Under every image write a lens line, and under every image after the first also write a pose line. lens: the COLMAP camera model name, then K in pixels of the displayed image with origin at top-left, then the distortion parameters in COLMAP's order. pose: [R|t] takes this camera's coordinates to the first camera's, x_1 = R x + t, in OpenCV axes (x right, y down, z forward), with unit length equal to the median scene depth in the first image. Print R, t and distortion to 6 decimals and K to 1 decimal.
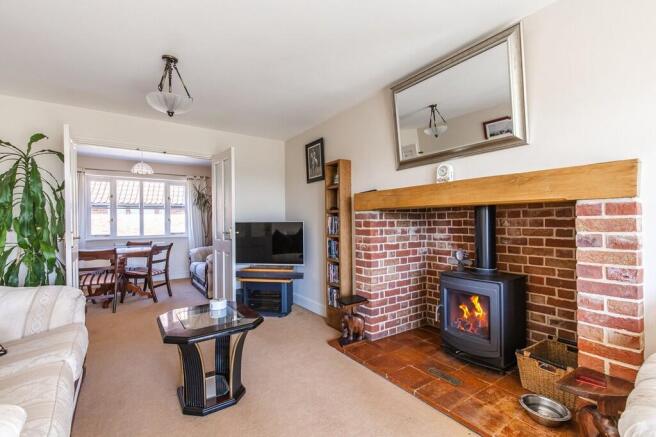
lens RADIAL K [[293.0, 0, 327.0], [0, 293.0, 221.0], [0, 0, 1]] dist [0.004282, -0.000776]
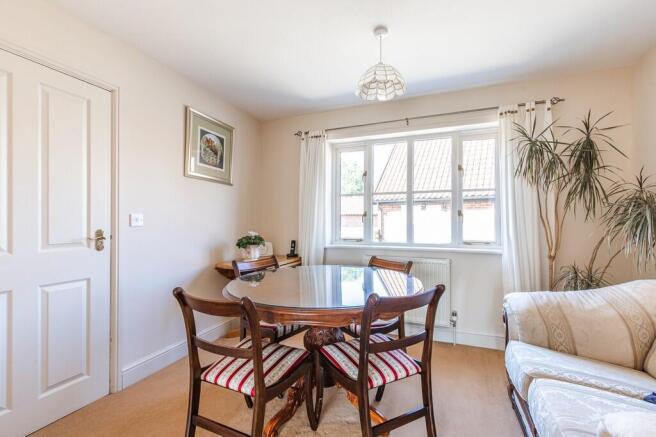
lens RADIAL K [[293.0, 0, 324.1], [0, 293.0, 221.4], [0, 0, 1]] dist [0.004282, -0.000776]
pose [[0.550759, 0.005871, -0.834644, -0.263058], [-0.006310, 0.999976, 0.002870, 0.008810], [0.834640, 0.003686, 0.550783, 0.557154]]
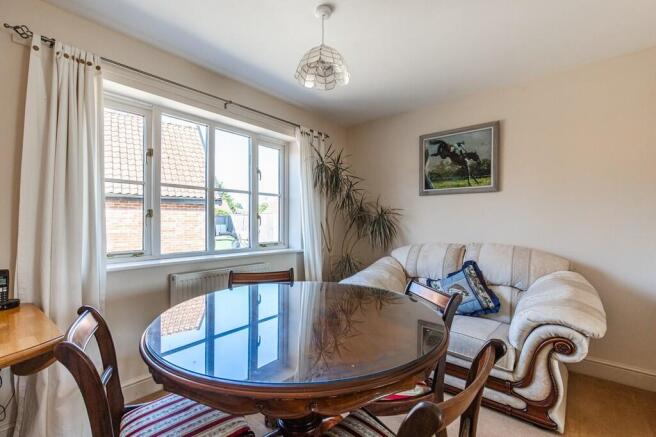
lens RADIAL K [[293.0, 0, 329.1], [0, 293.0, 224.3], [0, 0, 1]] dist [0.004282, -0.000776]
pose [[0.965883, 0.006665, 0.258892, -0.554471], [-0.006738, 0.999977, -0.000607, 0.008353], [-0.258890, -0.001158, 0.965906, 0.512812]]
